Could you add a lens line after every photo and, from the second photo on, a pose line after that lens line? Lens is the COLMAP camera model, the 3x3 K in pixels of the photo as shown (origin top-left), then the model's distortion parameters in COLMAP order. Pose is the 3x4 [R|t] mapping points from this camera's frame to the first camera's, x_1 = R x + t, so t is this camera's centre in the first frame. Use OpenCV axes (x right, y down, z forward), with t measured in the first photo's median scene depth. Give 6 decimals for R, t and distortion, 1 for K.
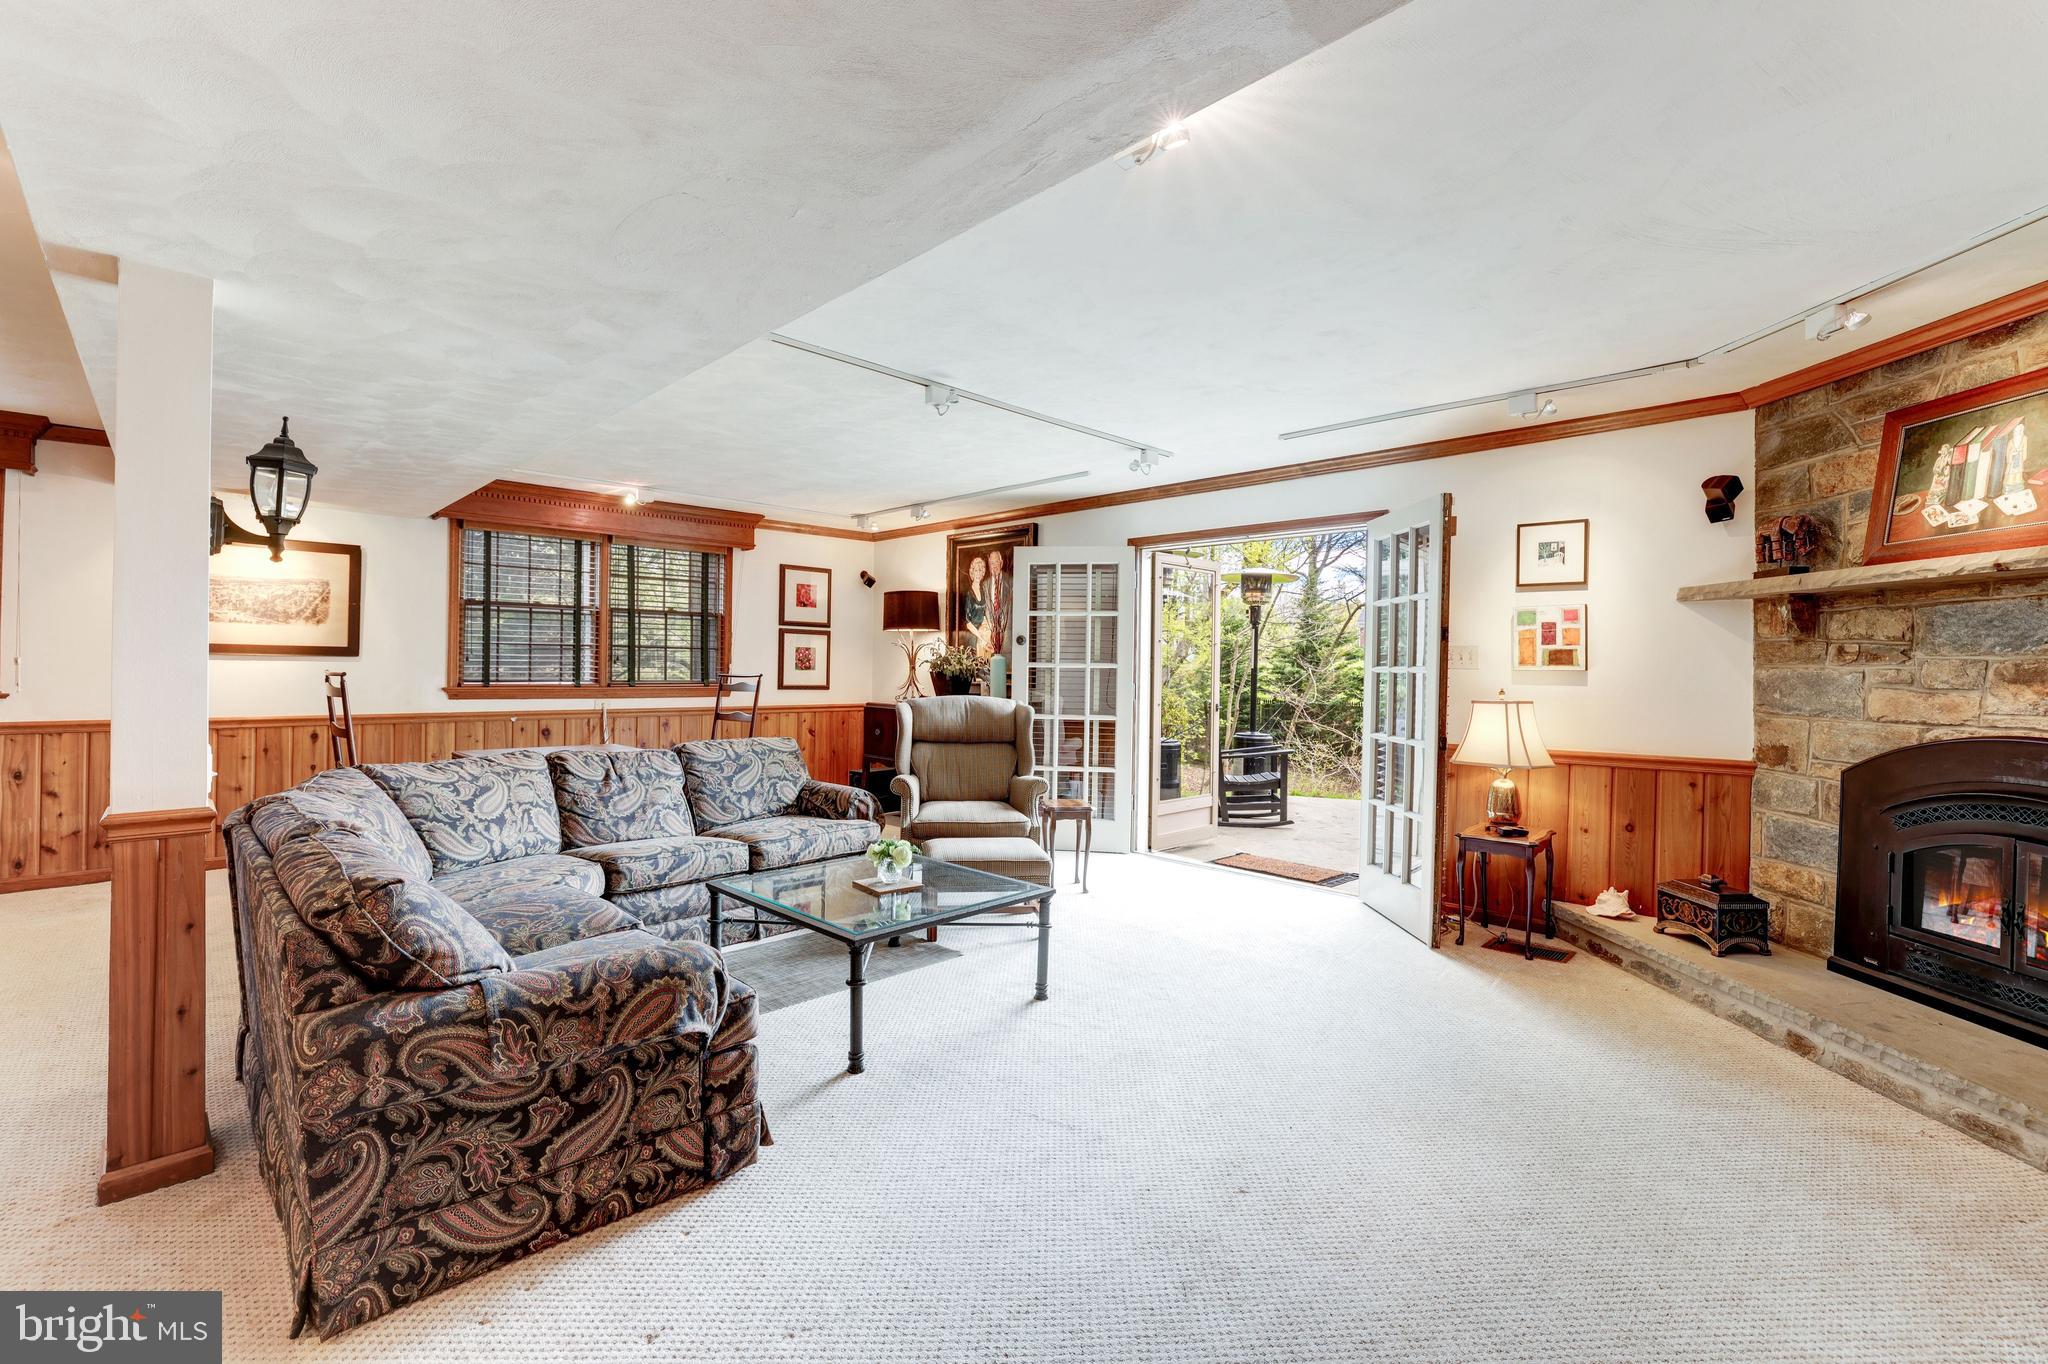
lens RADIAL K [[888.5, 0, 1012.9], [0, 888.5, 668.1], [0, 0, 1]] dist [-0.048285, 0.017144]
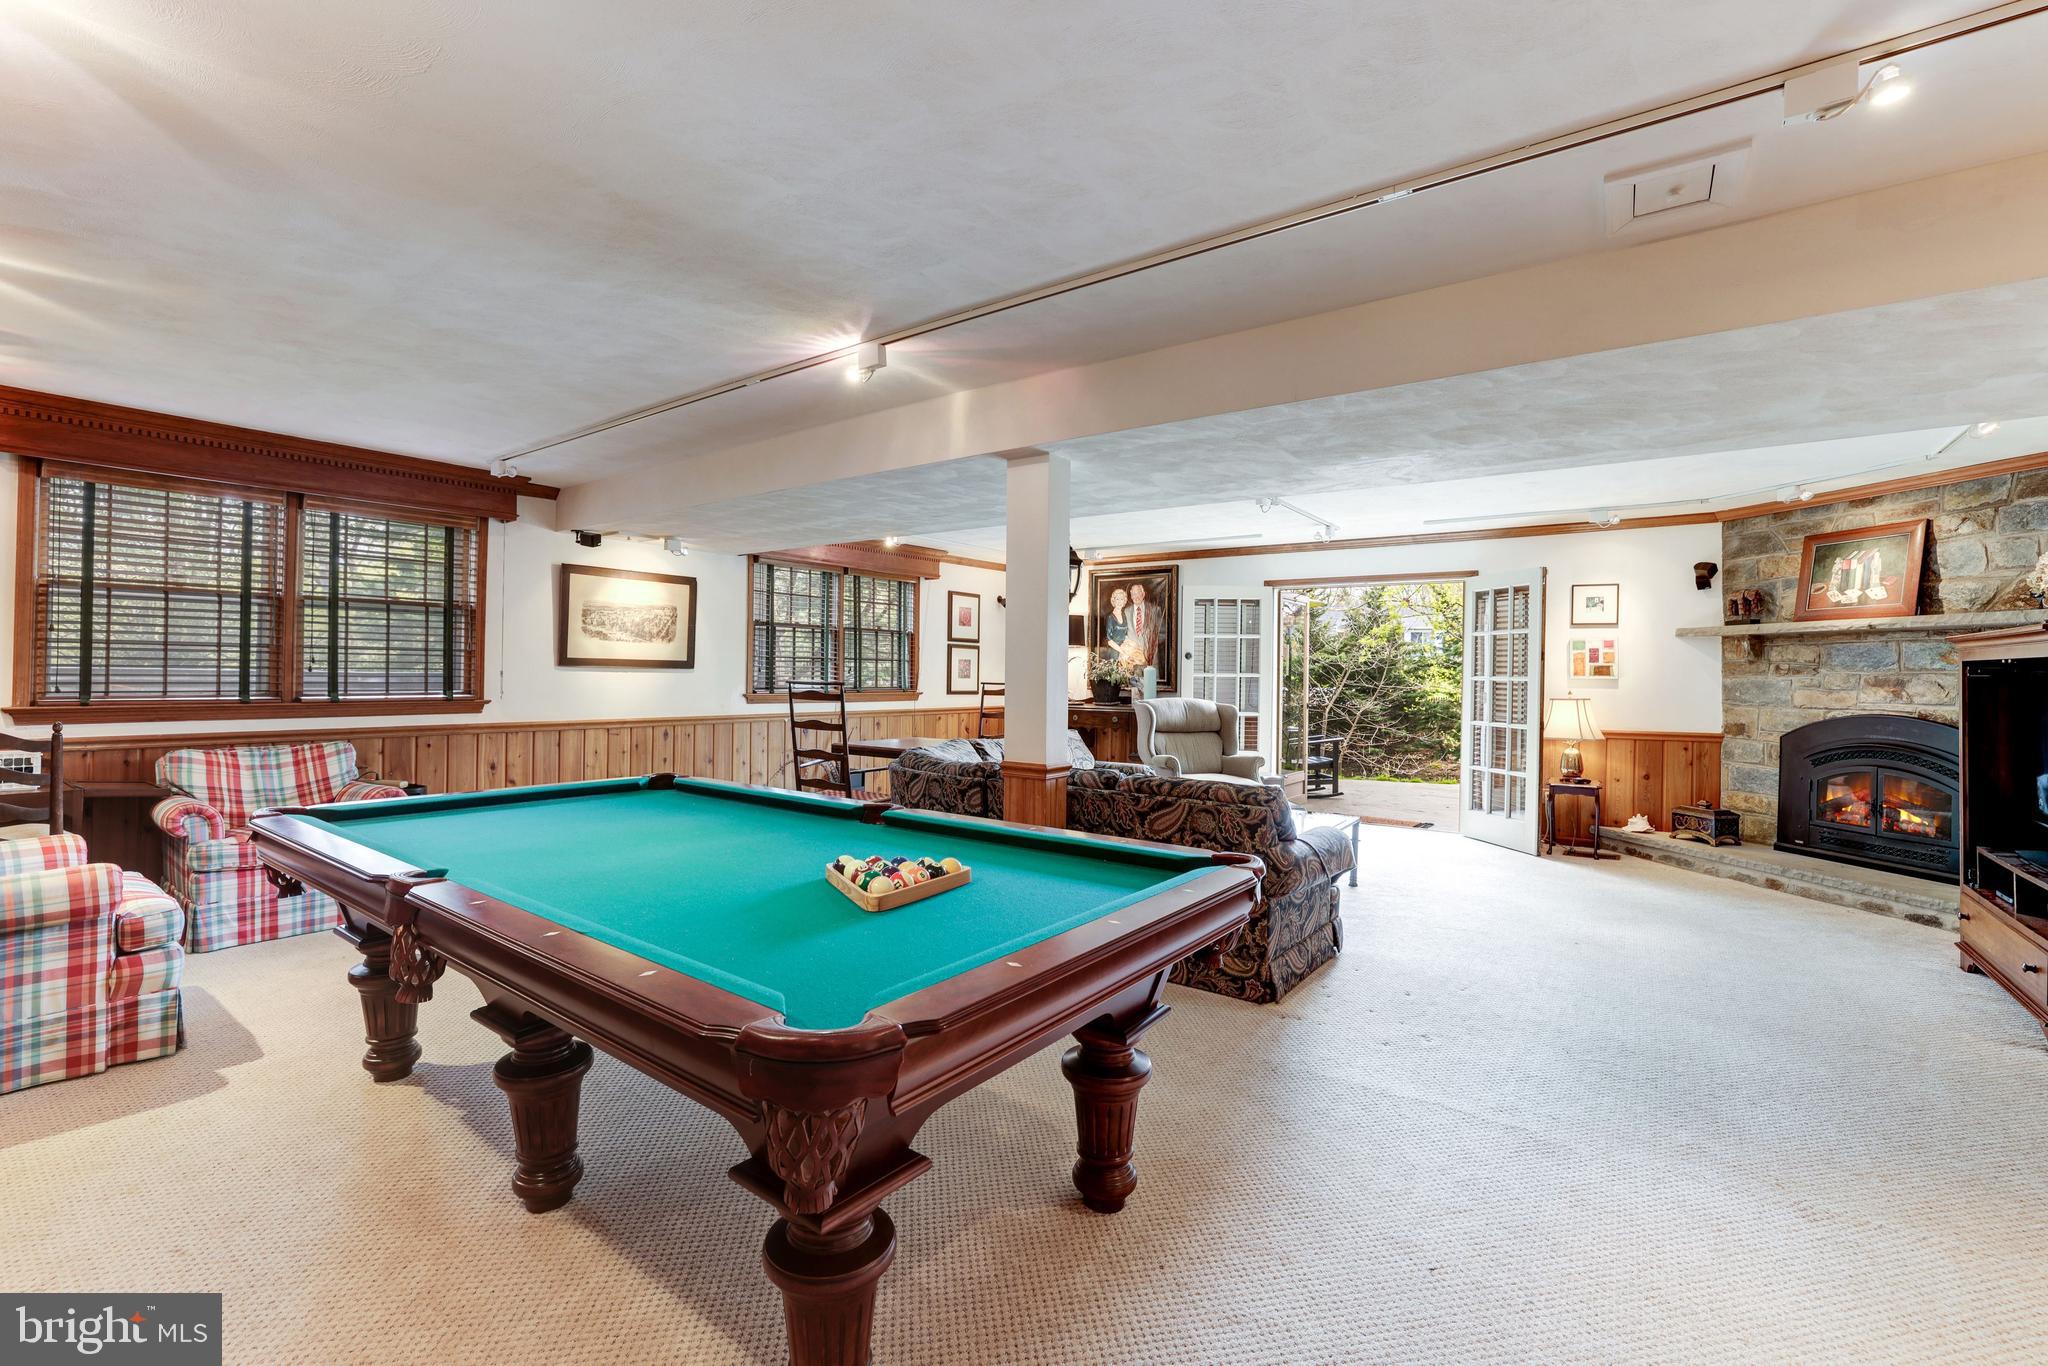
lens RADIAL K [[888.5, 0, 1012.9], [0, 888.5, 669.1], [0, 0, 1]] dist [-0.048285, 0.017144]
pose [[0.987294, -0.000157, 0.158904, -0.753275], [0.000832, 0.999991, -0.004183, -0.010610], [-0.158902, 0.004262, 0.987285, -0.429470]]
